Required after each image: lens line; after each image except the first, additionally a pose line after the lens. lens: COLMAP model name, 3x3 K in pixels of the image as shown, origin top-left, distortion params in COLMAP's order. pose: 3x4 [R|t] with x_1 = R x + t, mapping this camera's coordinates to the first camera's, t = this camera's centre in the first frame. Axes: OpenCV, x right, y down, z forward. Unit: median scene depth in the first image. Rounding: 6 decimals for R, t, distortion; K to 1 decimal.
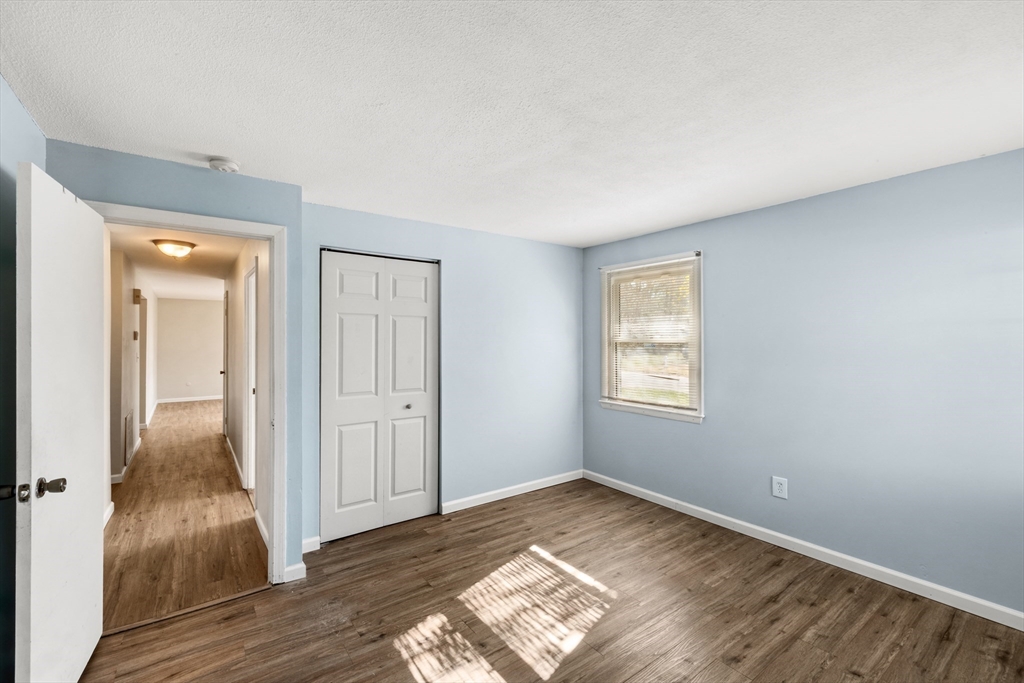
lens RADIAL K [[433.6, 0, 507.6], [0, 433.6, 337.7], [0, 0, 1]] dist [0.000021, 0.000410]
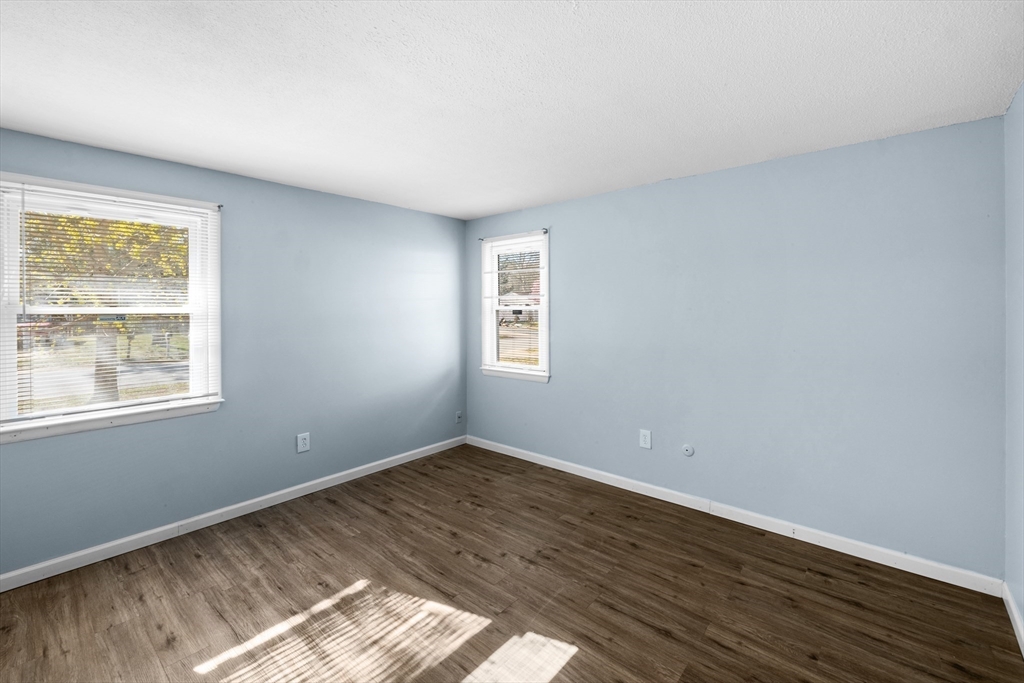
lens RADIAL K [[443.6, 0, 507.1], [0, 443.6, 309.6], [0, 0, 1]] dist [0.008818, -0.000150]
pose [[-0.209677, 0.001072, 0.977770, -0.585550], [0.004619, 0.999989, -0.000106, 0.008519], [-0.977760, 0.004494, -0.209679, 0.716965]]
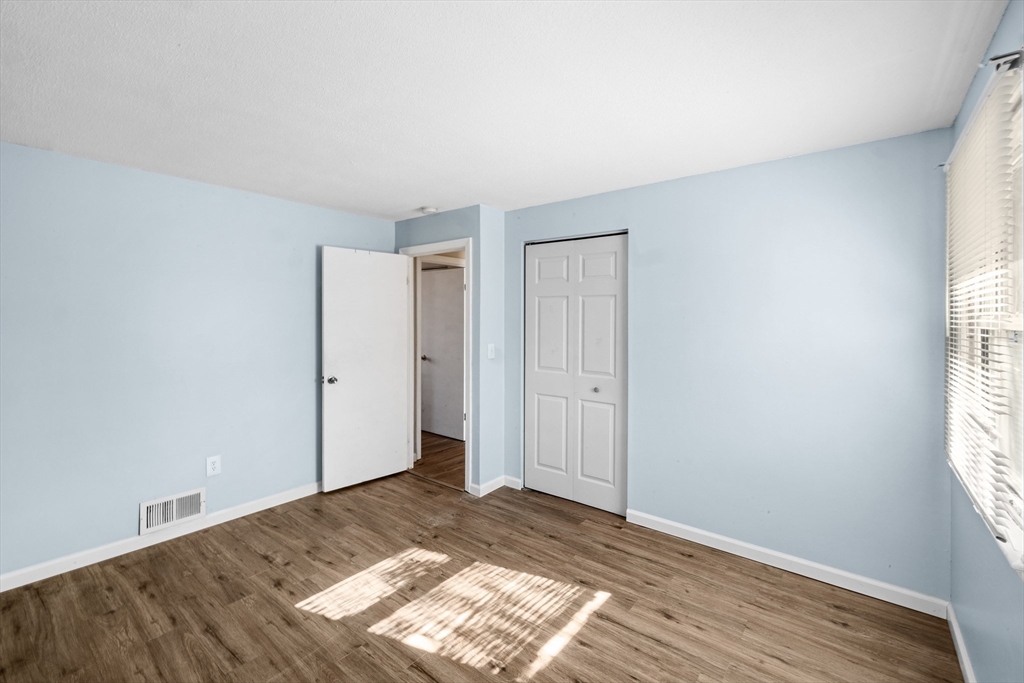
lens RADIAL K [[440.4, 0, 506.9], [0, 440.4, 325.8], [0, 0, 1]] dist [0.001118, 0.000147]
pose [[0.266521, 0.016248, -0.963692, 0.734988], [-0.002691, 0.999867, 0.016114, 0.002180], [0.963825, -0.001702, 0.266529, 0.619698]]
